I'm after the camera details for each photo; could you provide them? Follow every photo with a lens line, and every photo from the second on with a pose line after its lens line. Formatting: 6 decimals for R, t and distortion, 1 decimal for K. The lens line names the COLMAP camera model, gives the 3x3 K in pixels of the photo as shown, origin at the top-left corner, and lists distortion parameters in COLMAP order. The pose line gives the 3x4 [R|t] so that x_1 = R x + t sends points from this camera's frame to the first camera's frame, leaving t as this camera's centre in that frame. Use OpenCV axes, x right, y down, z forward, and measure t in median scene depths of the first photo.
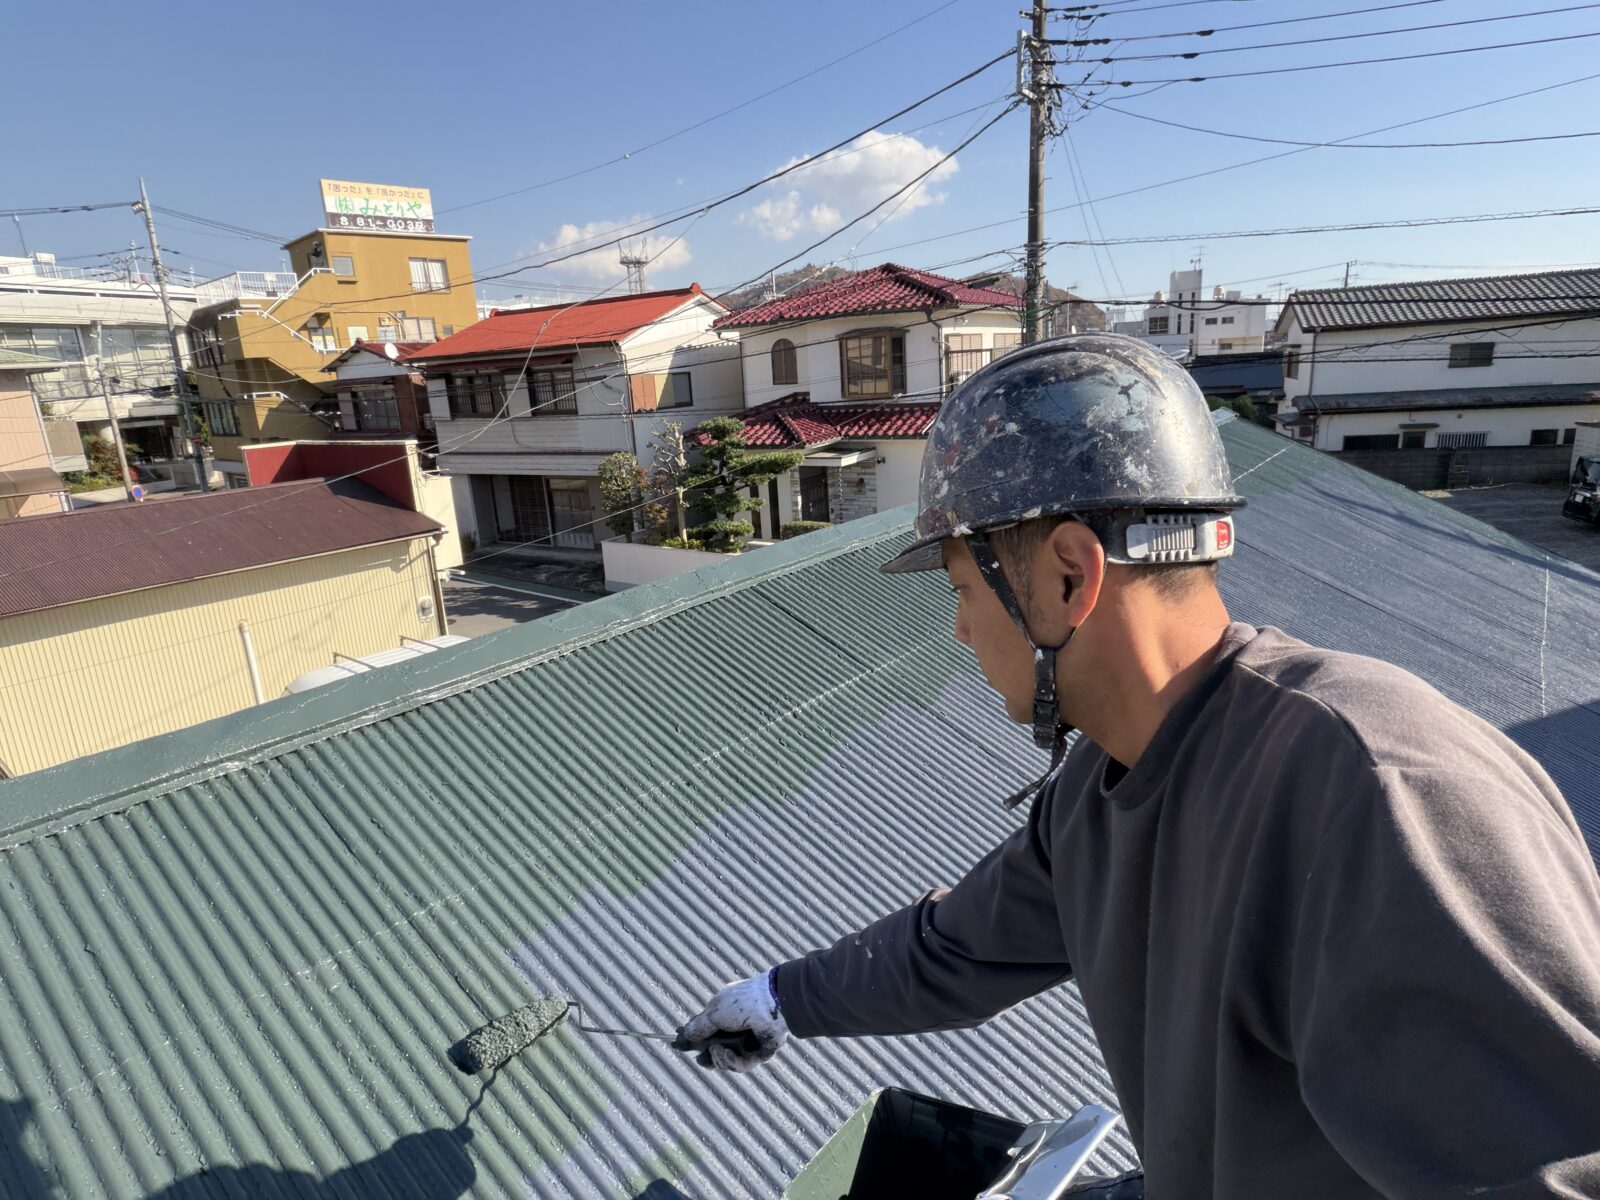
lens RADIAL K [[924.6, 0, 808.1], [0, 924.6, 597.6], [0, 0, 1]] dist [-0.000542, 0.001128]
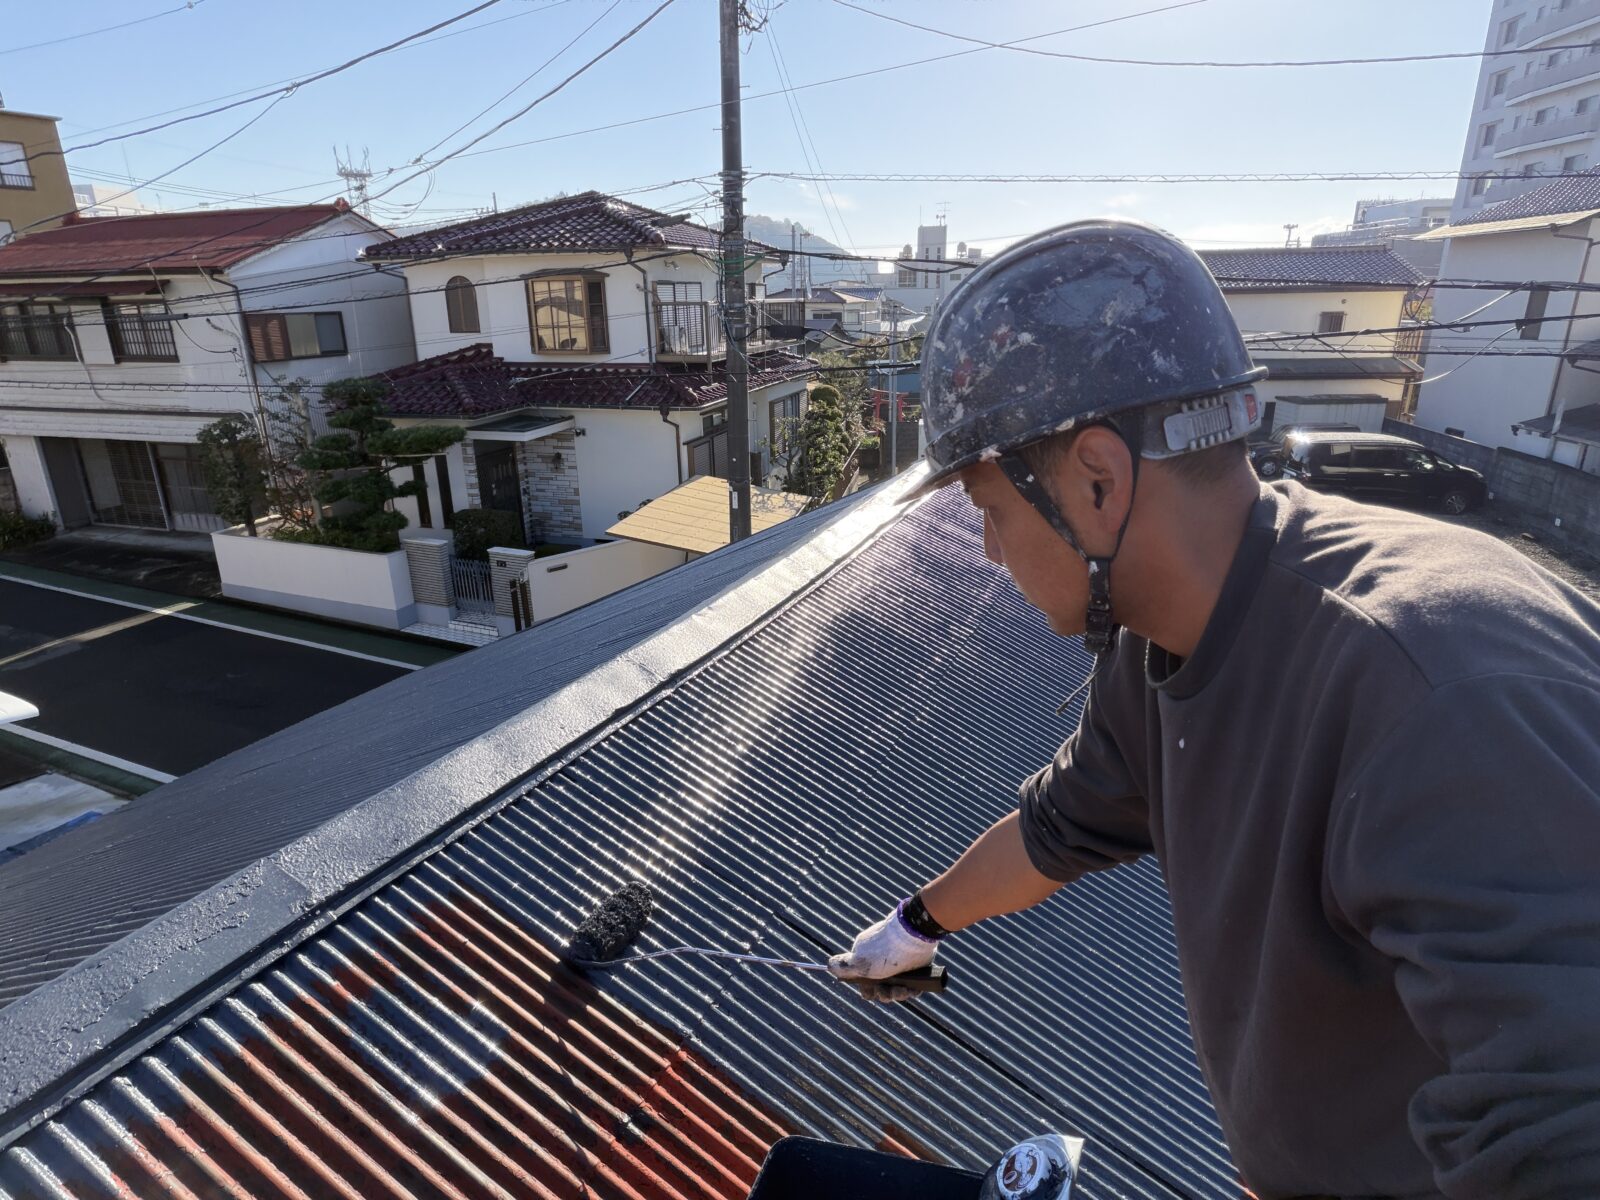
lens RADIAL K [[924.6, 0, 810.2], [0, 924.6, 602.0], [0, 0, 1]] dist [-0.000542, 0.001128]
pose [[0.968322, -0.033340, 0.247467, 0.060685], [0.017823, 0.997747, 0.064678, -0.041145], [-0.249066, -0.058218, 0.966735, 0.122019]]
